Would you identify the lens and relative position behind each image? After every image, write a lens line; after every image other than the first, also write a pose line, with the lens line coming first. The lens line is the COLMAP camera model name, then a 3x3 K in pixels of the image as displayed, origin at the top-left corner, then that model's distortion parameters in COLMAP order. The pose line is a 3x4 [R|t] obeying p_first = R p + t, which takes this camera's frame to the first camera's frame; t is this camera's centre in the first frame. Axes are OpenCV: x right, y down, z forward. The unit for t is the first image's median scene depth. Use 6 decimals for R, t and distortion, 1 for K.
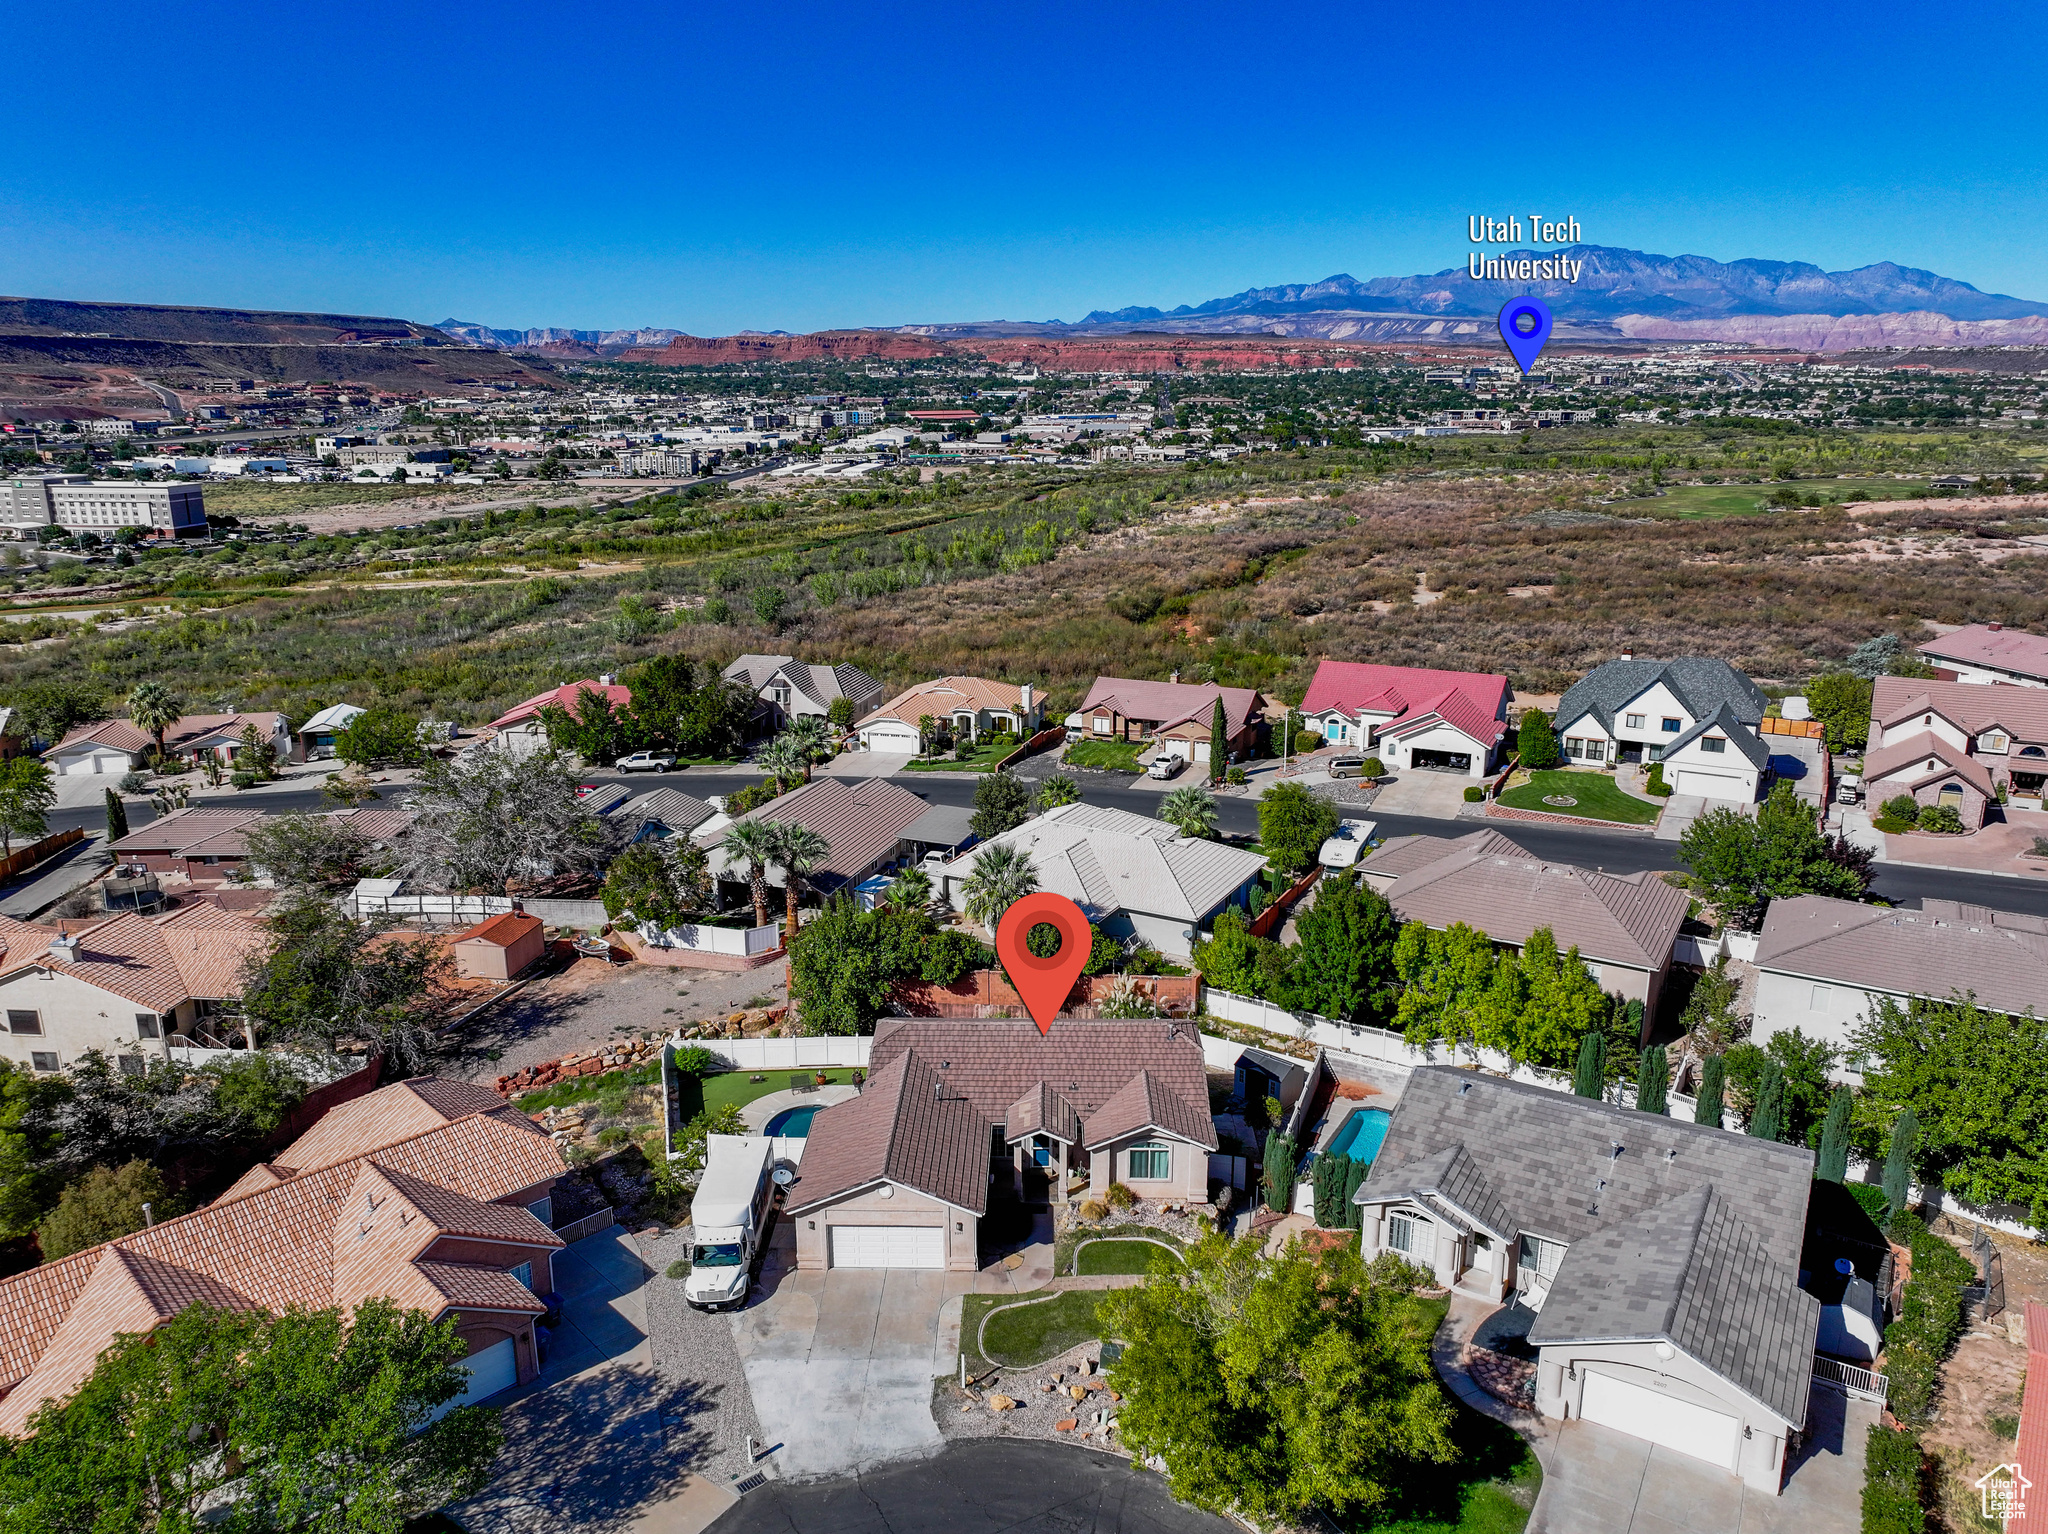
lens RADIAL K [[1443.1, 0, 1025.6], [0, 1443.1, 759.2], [0, 0, 1]] dist [0.005352, 0.015150]
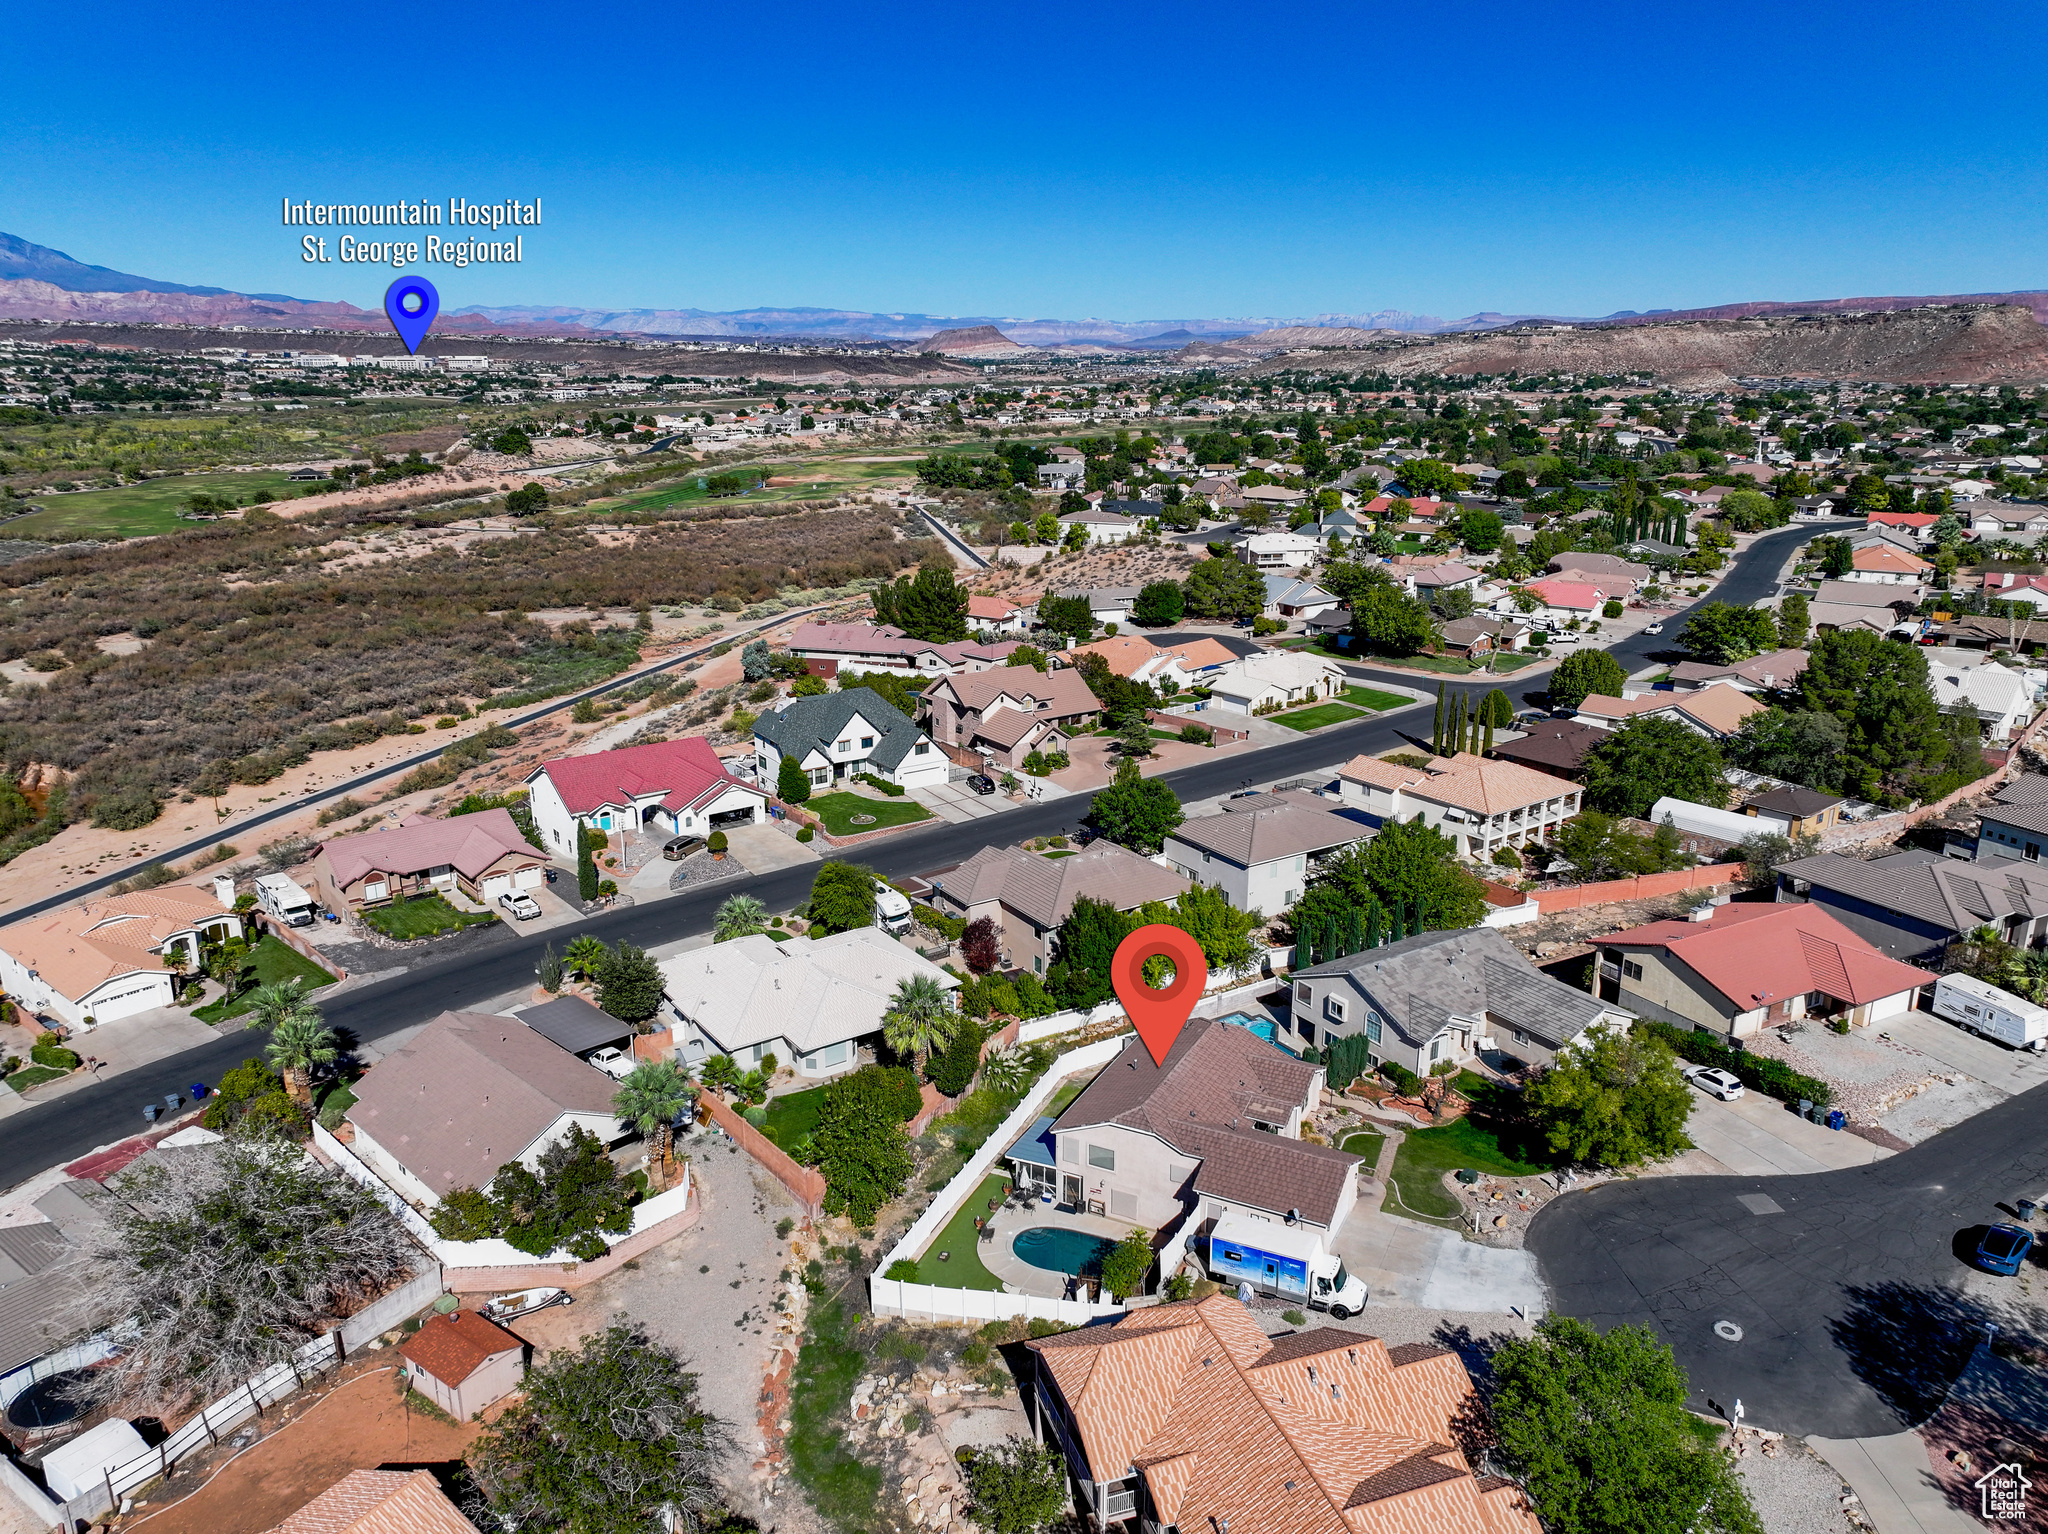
lens RADIAL K [[1443.1, 0, 1024.6], [0, 1443.1, 766.2], [0, 0, 1]] dist [0.005352, 0.015150]
pose [[0.438840, -0.246911, 0.863976, -0.525486], [0.226164, 0.960903, 0.159735, -0.150119], [-0.869637, 0.125302, 0.477525, 0.207401]]
